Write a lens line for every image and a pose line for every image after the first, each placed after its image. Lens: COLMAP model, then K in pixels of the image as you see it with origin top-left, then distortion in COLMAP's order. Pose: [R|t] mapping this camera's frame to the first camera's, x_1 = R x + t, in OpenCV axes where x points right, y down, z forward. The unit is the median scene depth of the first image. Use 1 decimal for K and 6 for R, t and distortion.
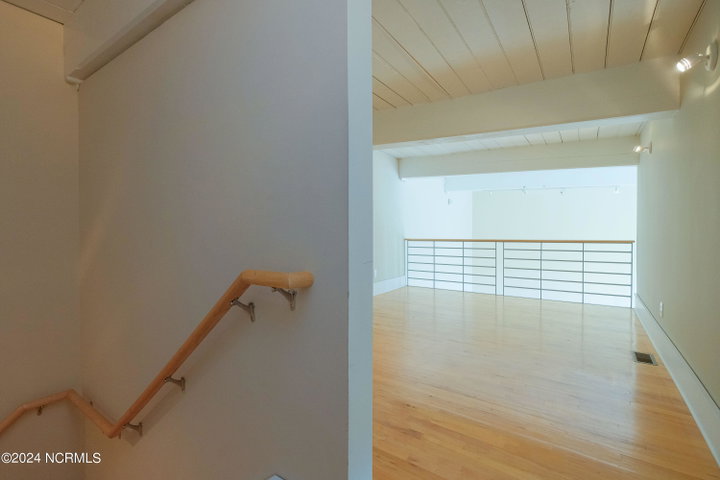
lens RADIAL K [[331.1, 0, 358.0], [0, 331.1, 235.2], [0, 0, 1]] dist [0.000753, -0.000131]
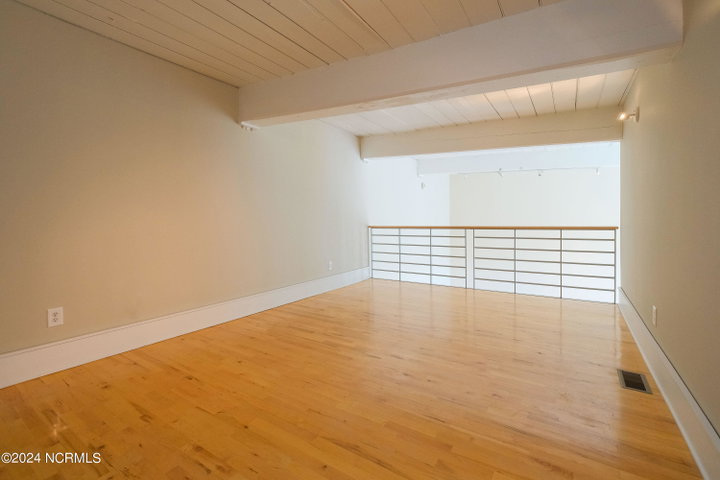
lens RADIAL K [[322.3, 0, 361.0], [0, 322.3, 222.0], [0, 0, 1]] dist [0.000425, 0.000435]
pose [[0.999563, -0.007065, 0.028708, 0.115737], [0.007031, 0.999974, 0.001290, -0.001598], [-0.028716, -0.001088, 0.999587, 0.147470]]
